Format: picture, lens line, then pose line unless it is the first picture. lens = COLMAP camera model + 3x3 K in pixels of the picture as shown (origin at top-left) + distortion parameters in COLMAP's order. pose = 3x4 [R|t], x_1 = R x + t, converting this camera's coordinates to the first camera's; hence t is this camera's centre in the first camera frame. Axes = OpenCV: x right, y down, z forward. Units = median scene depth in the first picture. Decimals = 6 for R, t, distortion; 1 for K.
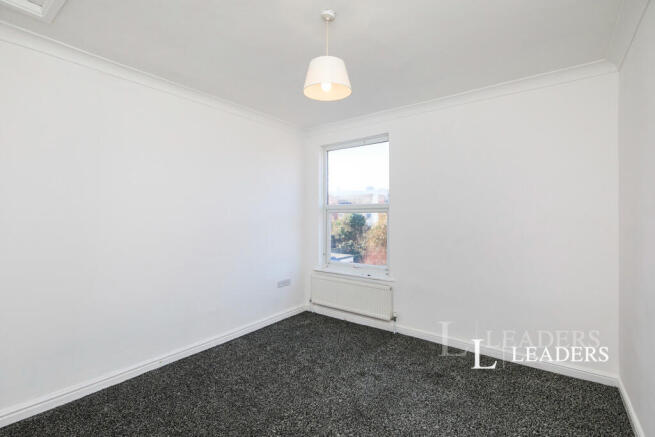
lens RADIAL K [[304.0, 0, 327.5], [0, 304.0, 218.5], [0, 0, 1]] dist [0.000317, 0.000067]
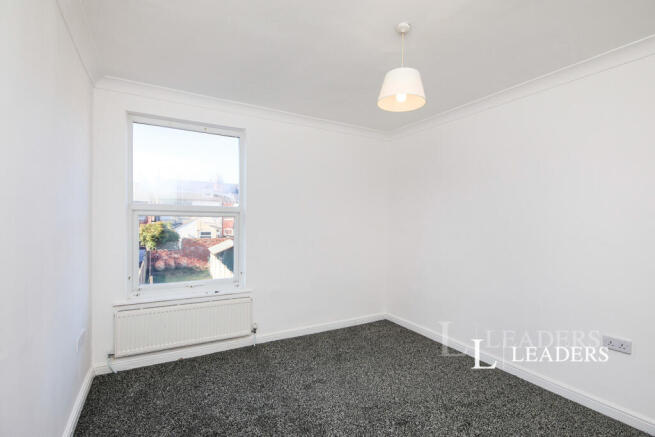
lens RADIAL K [[297.4, 0, 326.4], [0, 297.4, 226.4], [0, 0, 1]] dist [-0.000036, -0.000057]
pose [[0.390478, -0.003291, 0.920606, -0.523438], [-0.004324, 0.999976, 0.005408, 0.002097], [-0.920602, -0.006093, 0.390455, 0.426514]]
